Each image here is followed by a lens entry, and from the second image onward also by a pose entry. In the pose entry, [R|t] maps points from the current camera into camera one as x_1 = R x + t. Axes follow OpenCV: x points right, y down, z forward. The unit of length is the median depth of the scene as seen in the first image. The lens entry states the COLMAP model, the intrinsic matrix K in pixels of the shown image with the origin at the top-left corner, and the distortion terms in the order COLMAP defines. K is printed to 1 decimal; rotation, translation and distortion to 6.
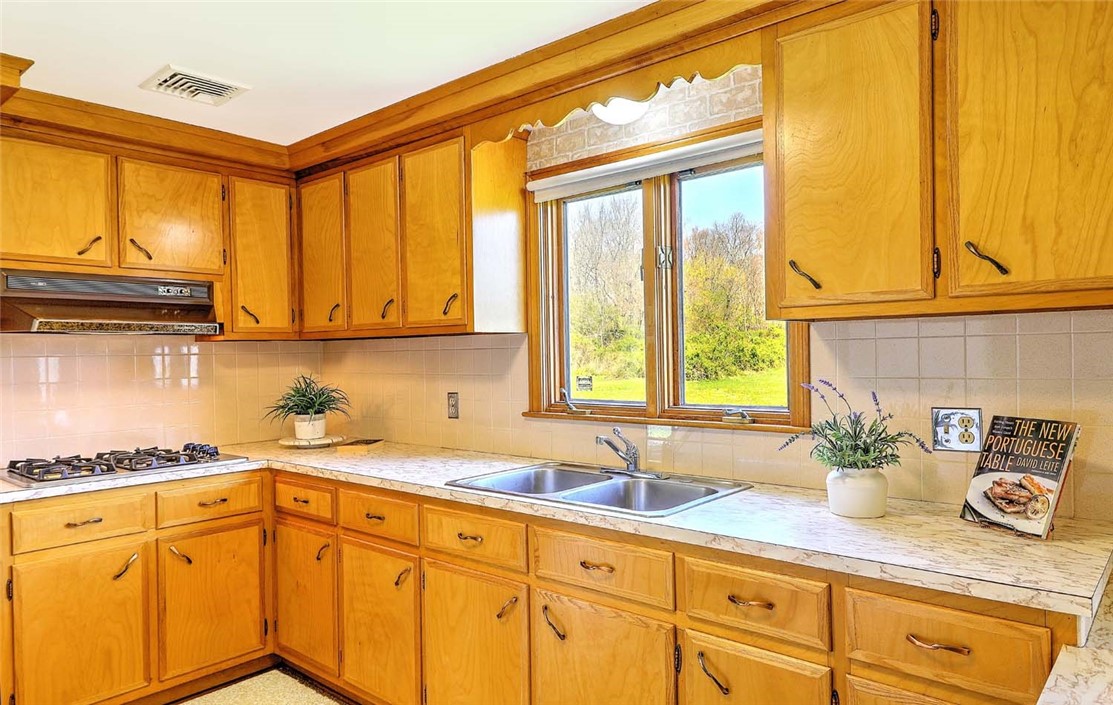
lens RADIAL K [[725.9, 0, 556.2], [0, 725.9, 357.2], [0, 0, 1]] dist [0.007870, 0.000881]
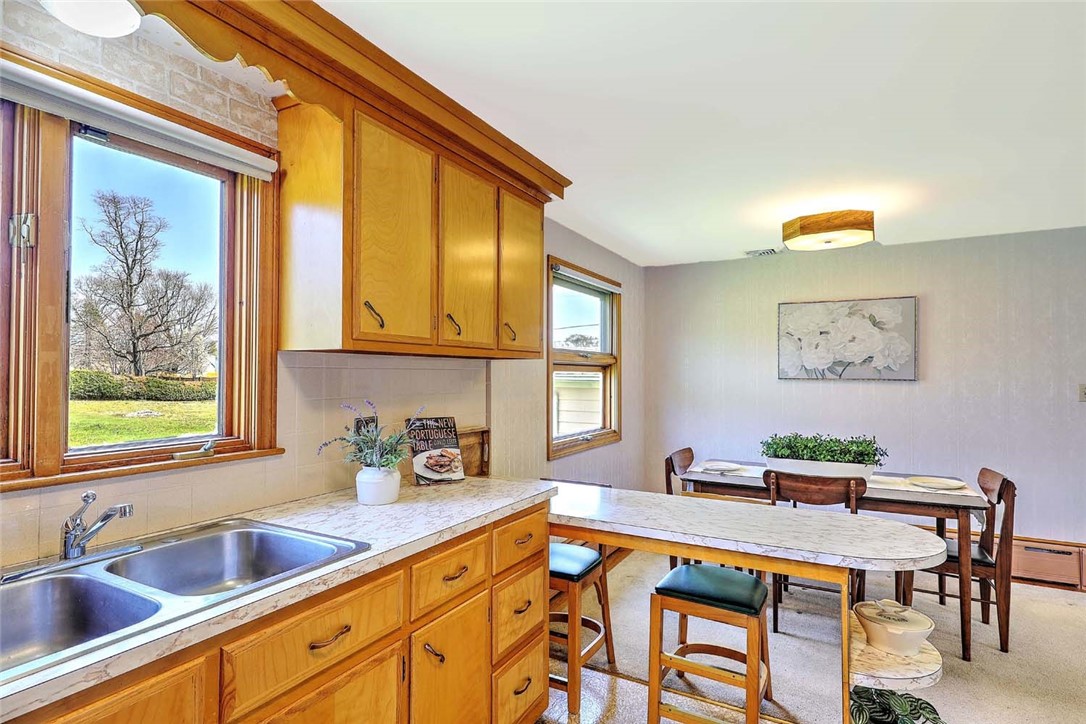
lens RADIAL K [[563.4, 0, 543.1], [0, 563.4, 364.6], [0, 0, 1]] dist [0.030282, 0.000399]
pose [[-0.215678, 0.031566, 0.975954, -0.417043], [0.005415, 0.999501, -0.031131, 0.000776], [-0.976449, -0.001430, -0.215742, 0.592734]]
